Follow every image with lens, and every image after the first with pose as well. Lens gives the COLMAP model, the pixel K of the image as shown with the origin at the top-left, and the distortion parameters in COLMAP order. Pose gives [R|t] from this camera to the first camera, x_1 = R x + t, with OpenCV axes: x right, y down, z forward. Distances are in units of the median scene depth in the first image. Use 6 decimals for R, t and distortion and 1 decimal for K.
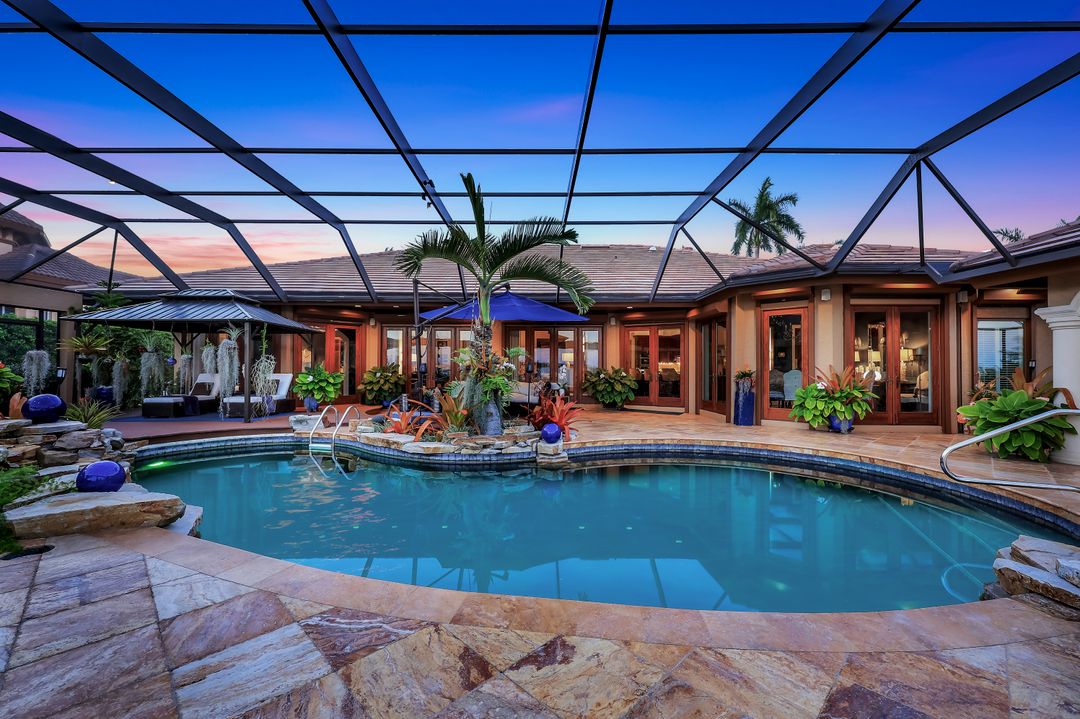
lens RADIAL K [[404.1, 0, 538.5], [0, 404.1, 374.2], [0, 0, 1]] dist [-0.011616, -0.000002]
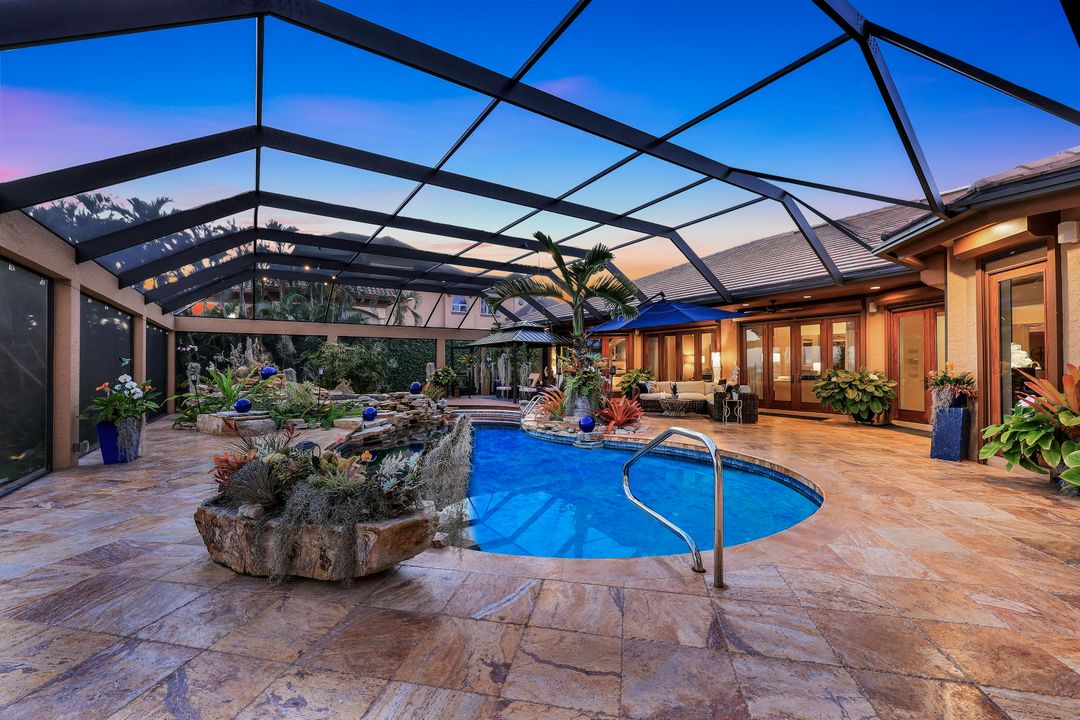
lens RADIAL K [[440.9, 0, 540.0], [0, 440.9, 360.0], [0, 0, 1]] dist [-0.000142, 0.000016]
pose [[0.553281, -0.016357, -0.832834, 0.730388], [0.009027, 0.999866, -0.013641, -0.026867], [0.832946, 0.000029, 0.553354, 0.071192]]
